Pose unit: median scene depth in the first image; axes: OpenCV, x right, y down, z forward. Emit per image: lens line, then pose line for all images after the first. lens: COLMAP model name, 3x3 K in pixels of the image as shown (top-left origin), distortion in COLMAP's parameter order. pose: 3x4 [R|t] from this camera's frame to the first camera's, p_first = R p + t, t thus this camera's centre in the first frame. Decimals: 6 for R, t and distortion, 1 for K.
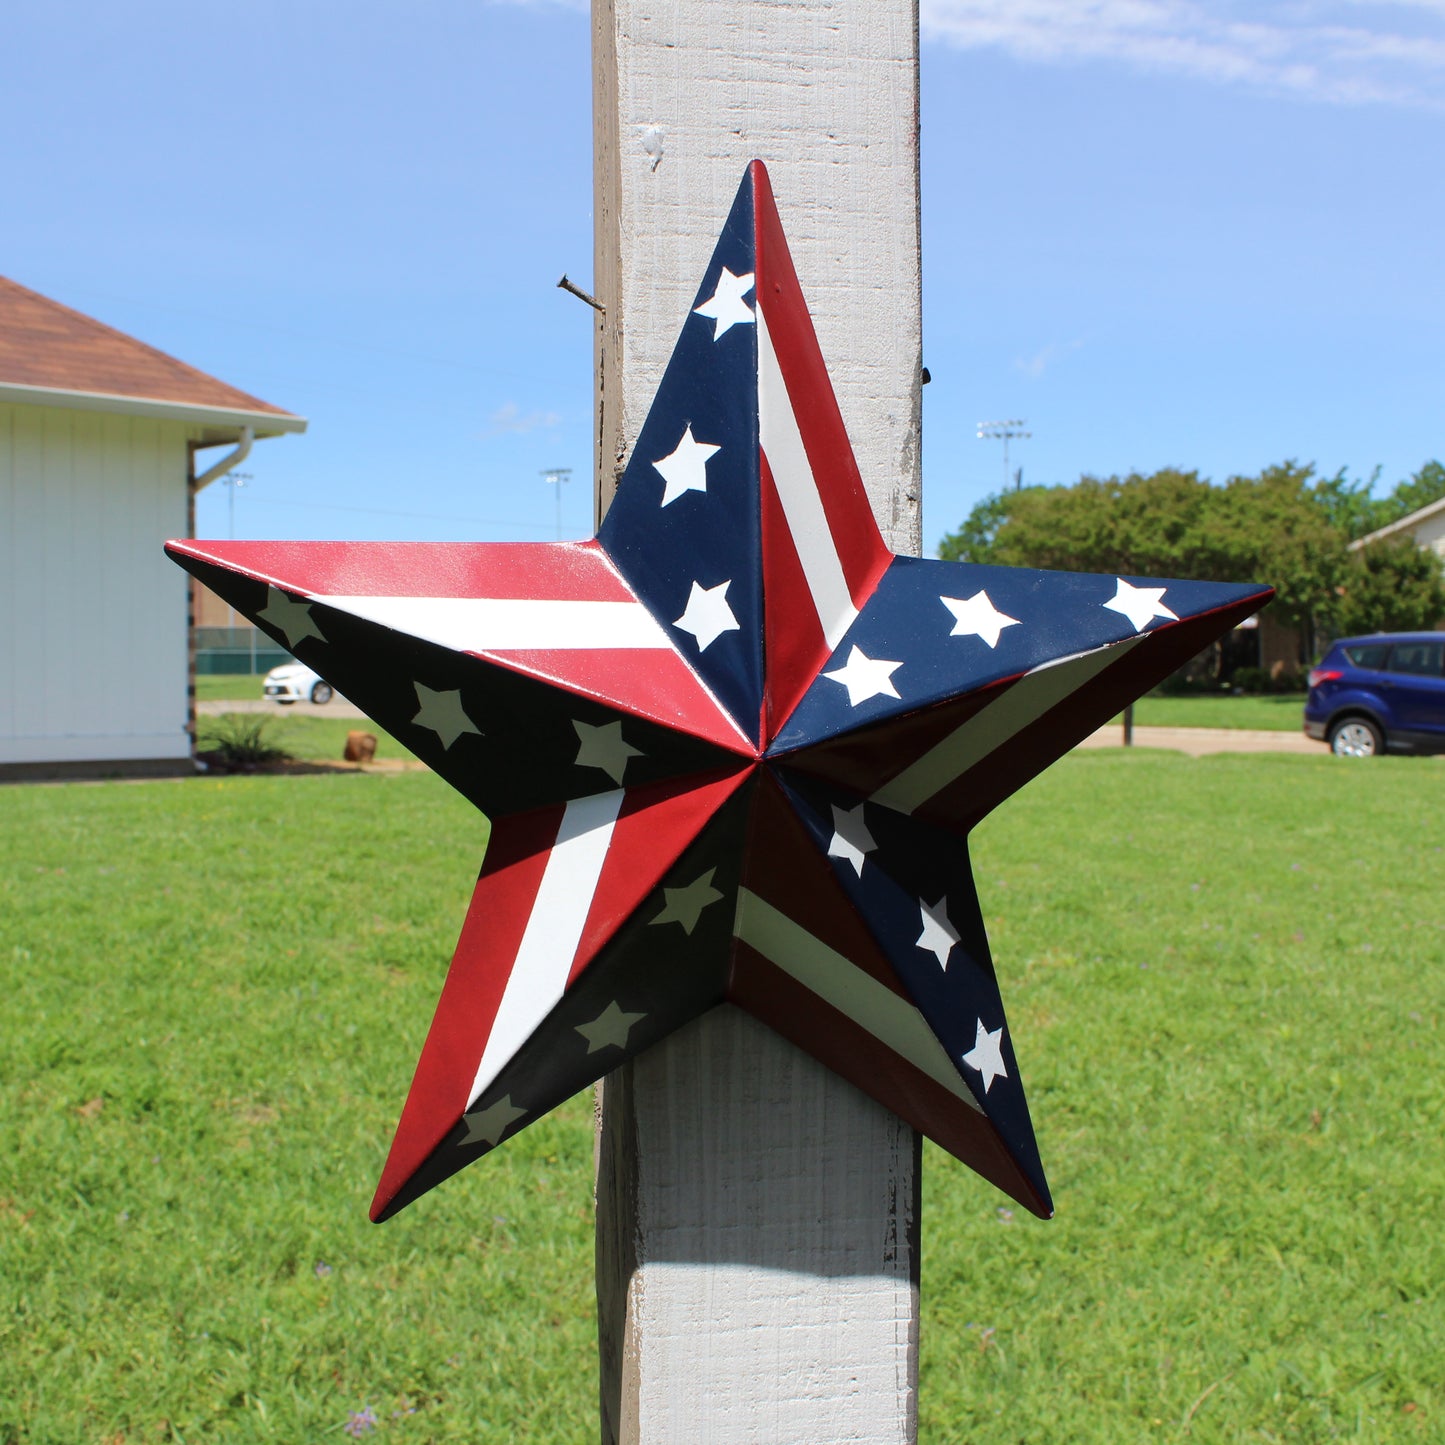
lens RADIAL K [[1765.9, 0, 721.9], [0, 1765.9, 727.1], [0, 0, 1]] dist [-0.173563, 0.146773]
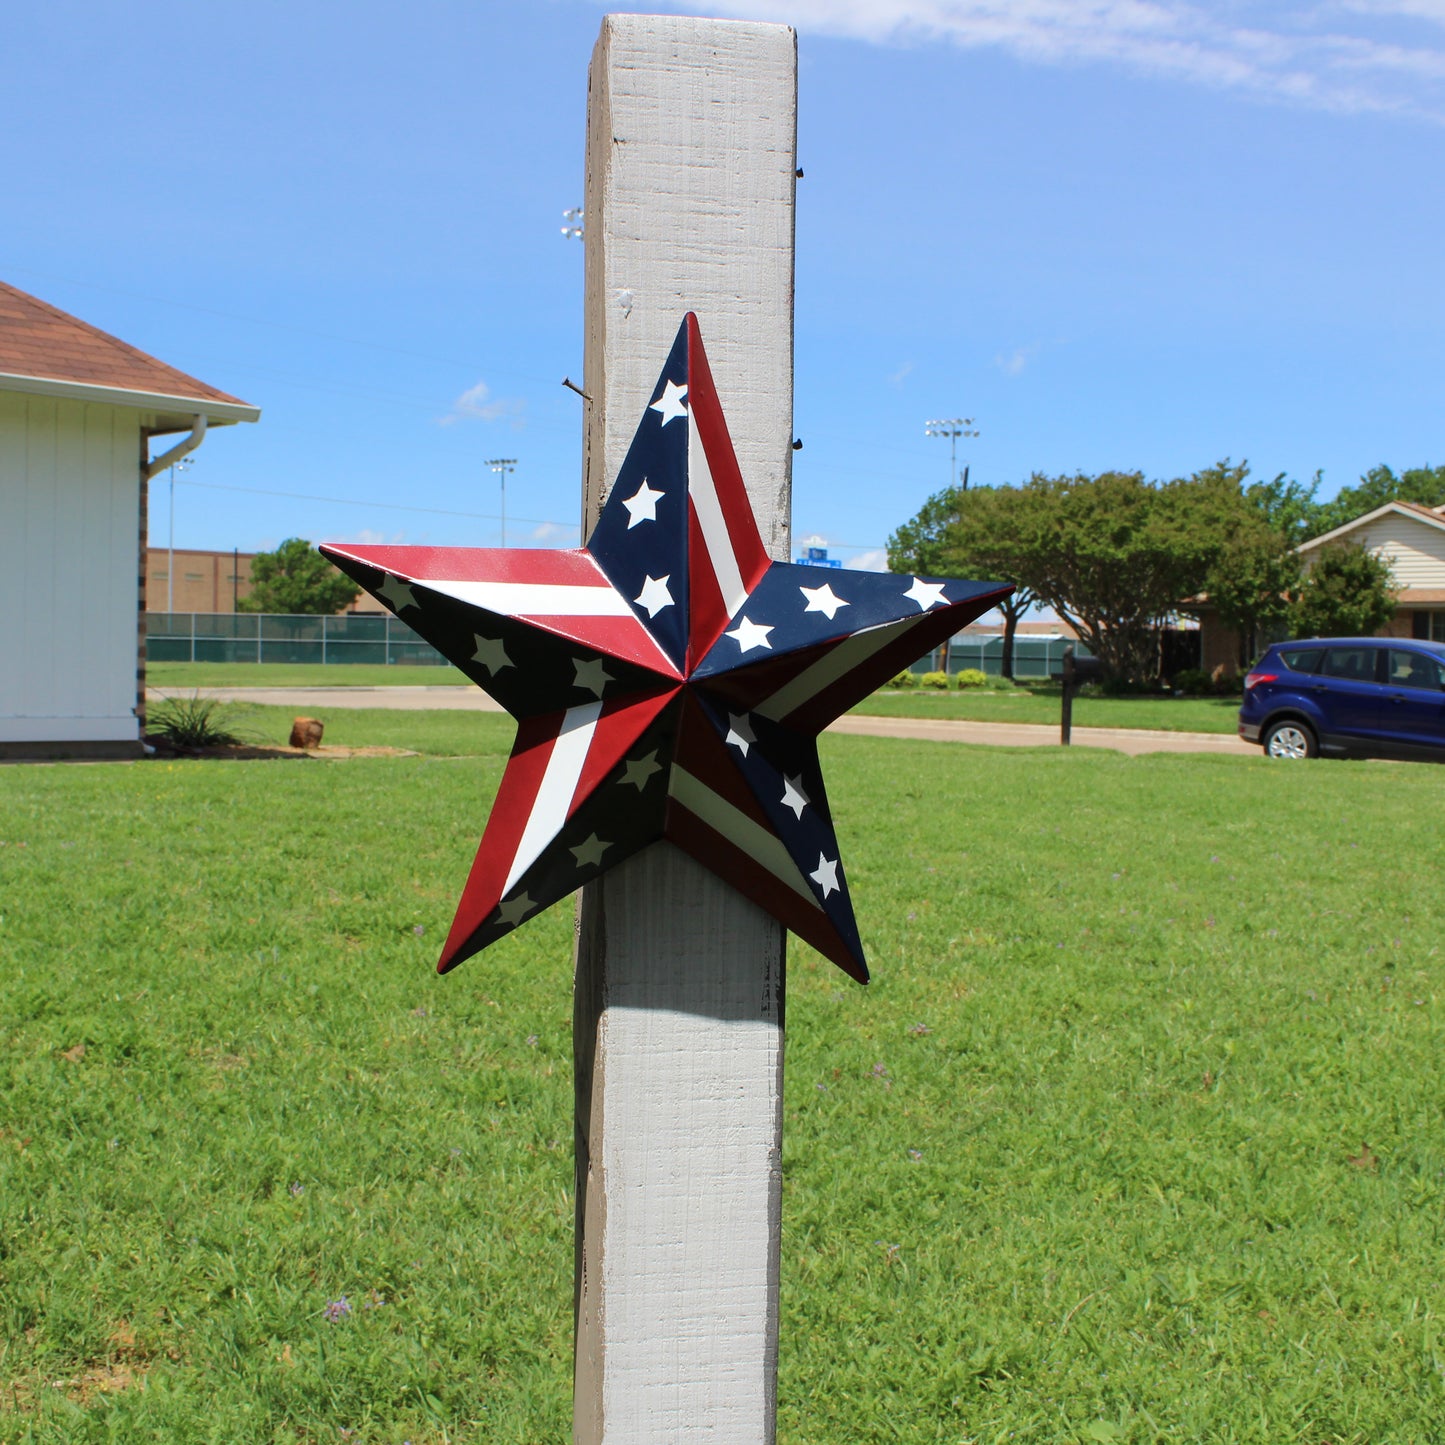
lens RADIAL K [[1773.6, 0, 717.5], [0, 1773.6, 723.9], [0, 0, 1]] dist [-0.169145, 0.124480]
pose [[0.999426, 0.015391, 0.030190, 0.001838], [-0.015421, 0.999881, 0.000773, 0.049942], [-0.030174, -0.001238, 0.999544, -0.607157]]
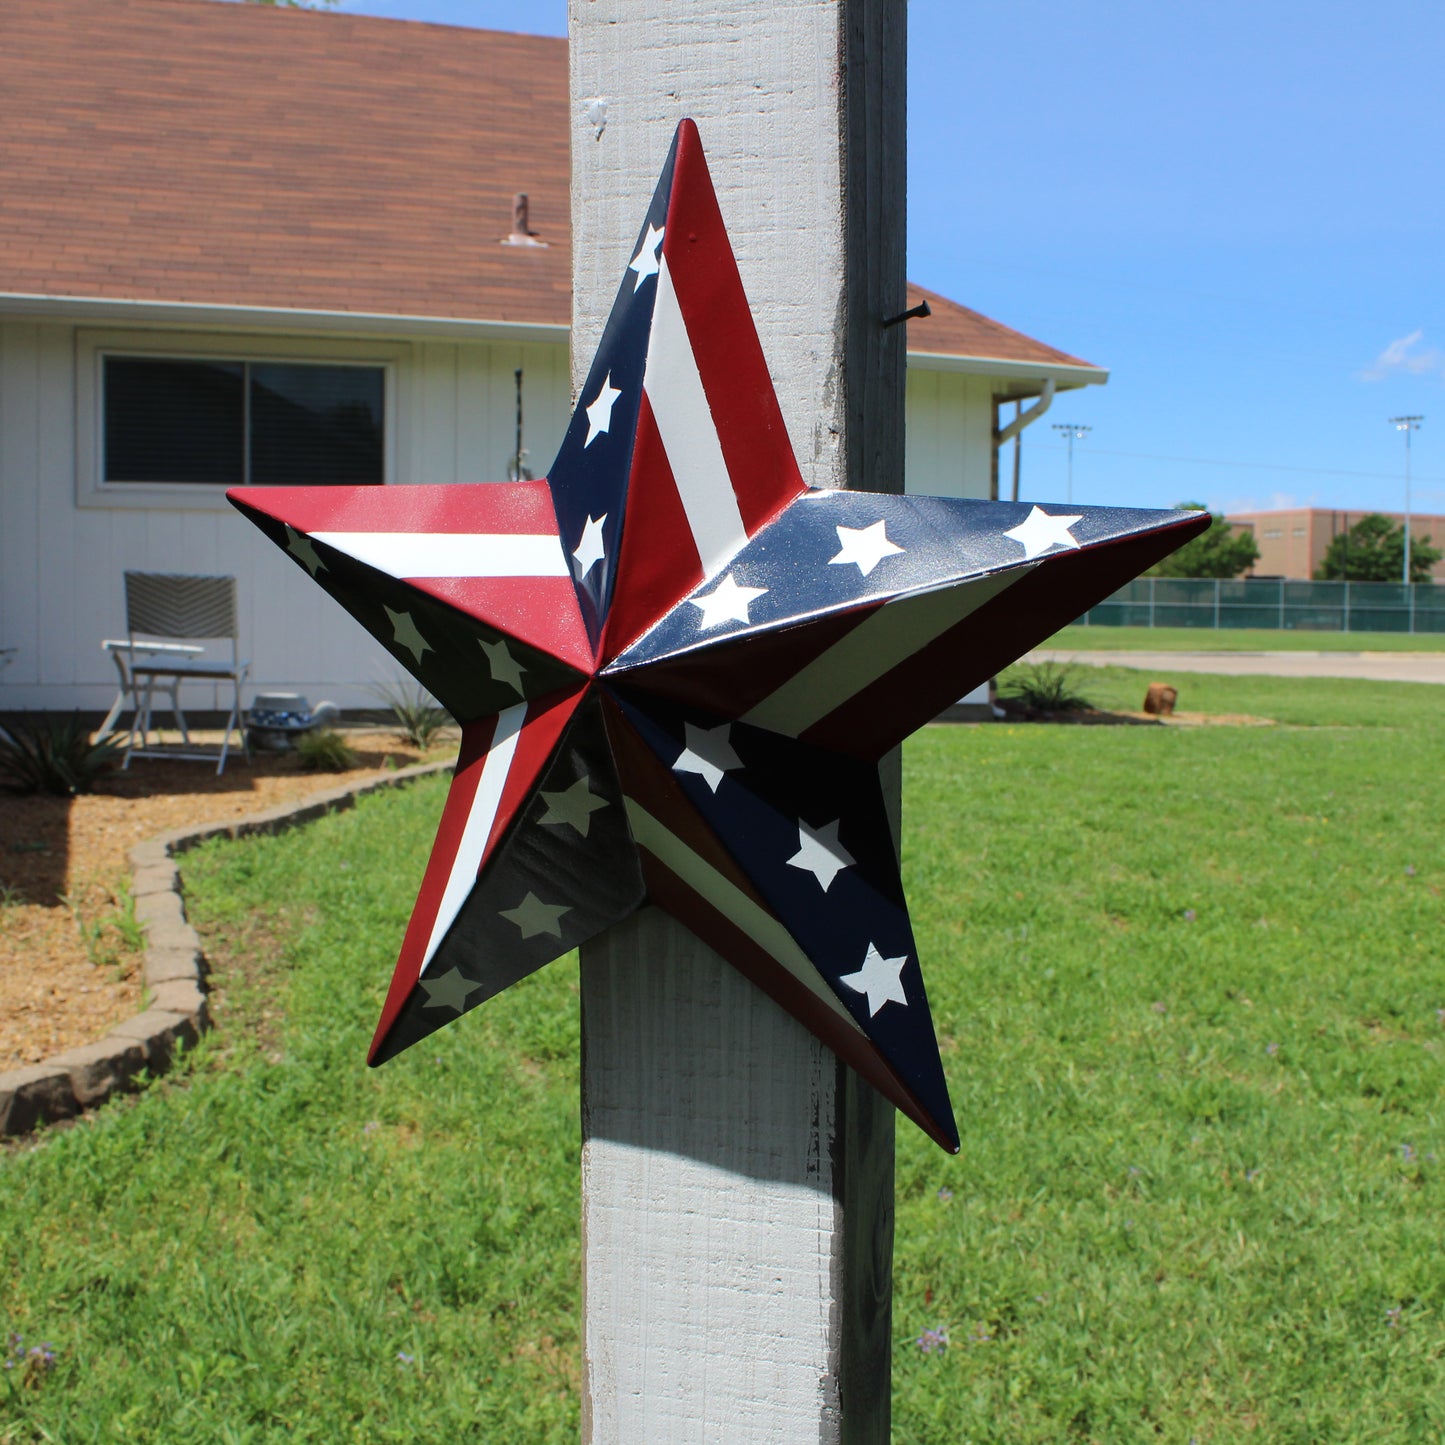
lens RADIAL K [[1765.9, 0, 721.9], [0, 1765.9, 727.1], [0, 0, 1]] dist [-0.173563, 0.146773]
pose [[0.892532, 0.039178, -0.449279, 0.521399], [-0.026813, 0.999067, 0.033854, 0.009278], [0.450186, -0.018169, 0.892750, 0.053889]]
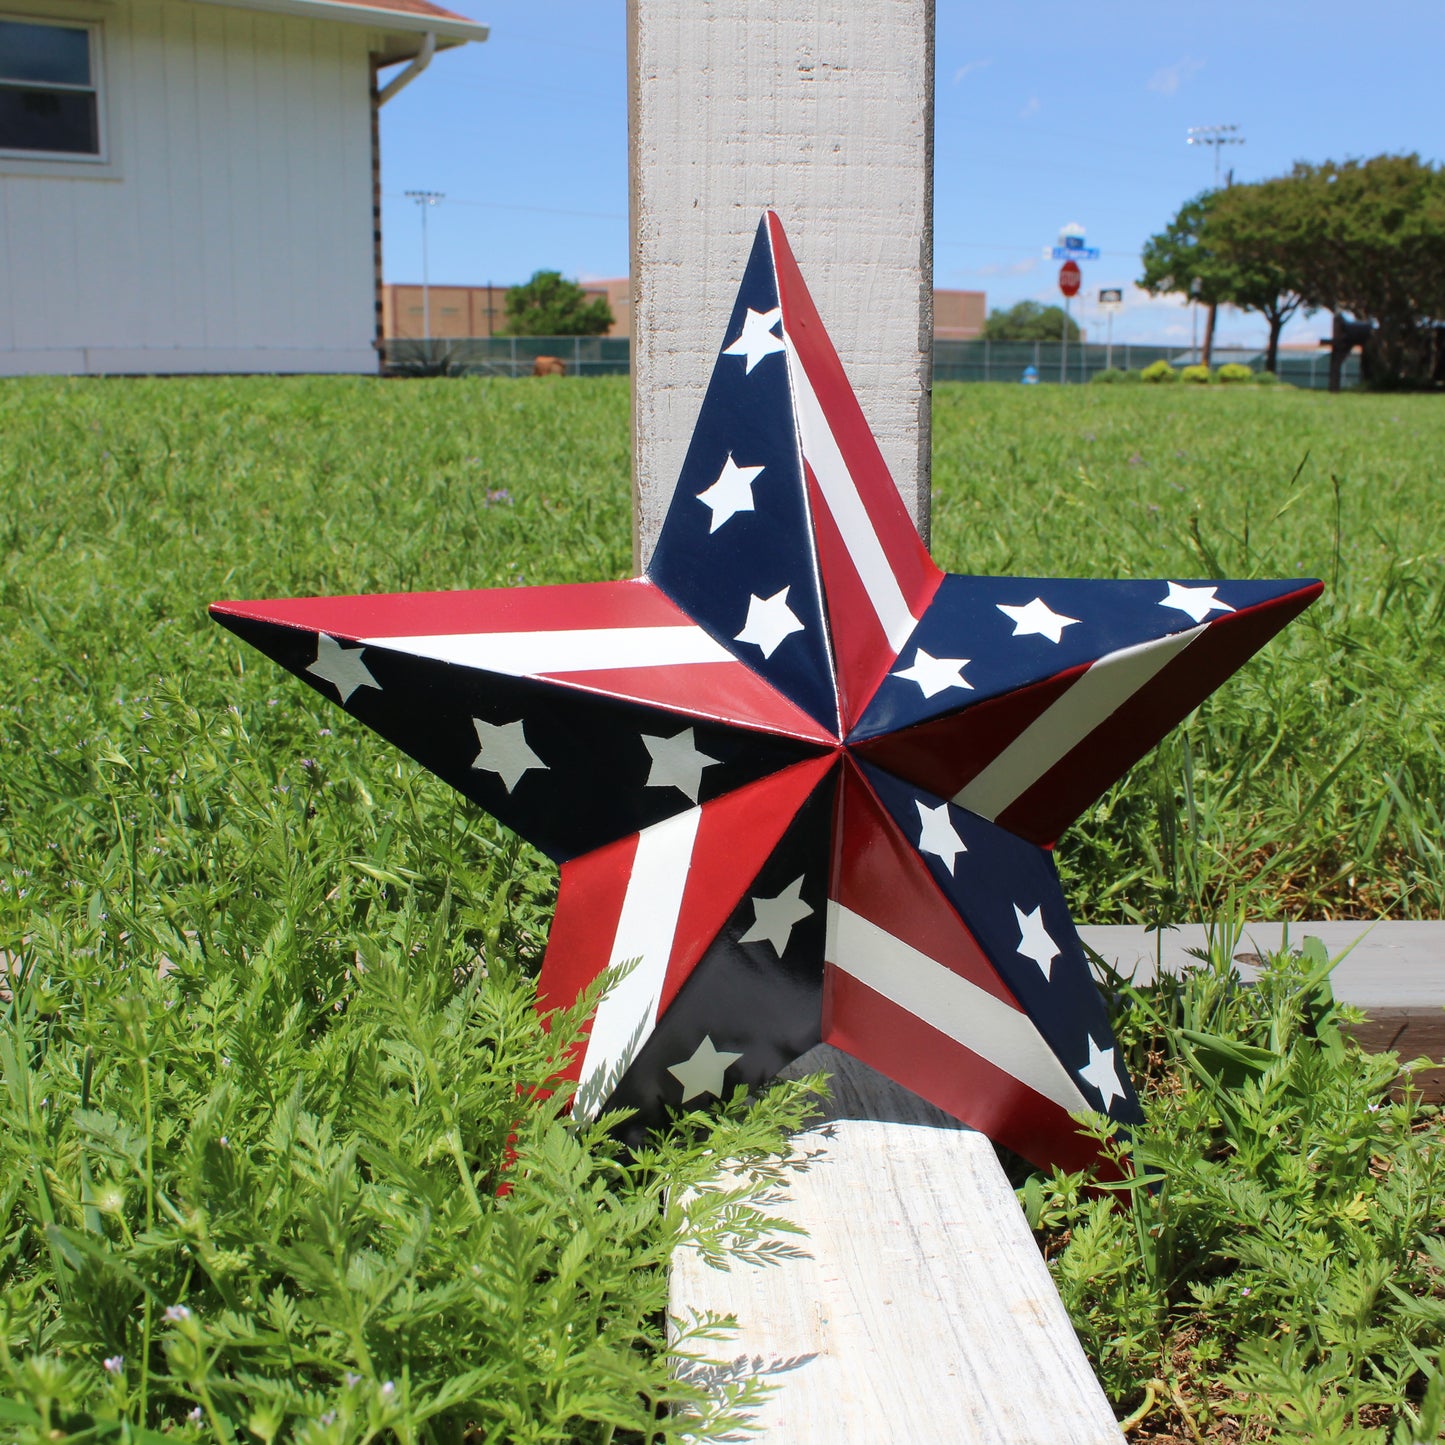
lens RADIAL K [[1765.9, 0, 721.9], [0, 1765.9, 727.1], [0, 0, 1]] dist [-0.173563, 0.146773]
pose [[0.995833, -0.087678, 0.025095, -0.059887], [0.090934, 0.975562, -0.200023, 0.174537], [-0.006944, 0.201472, 0.979470, 0.044968]]
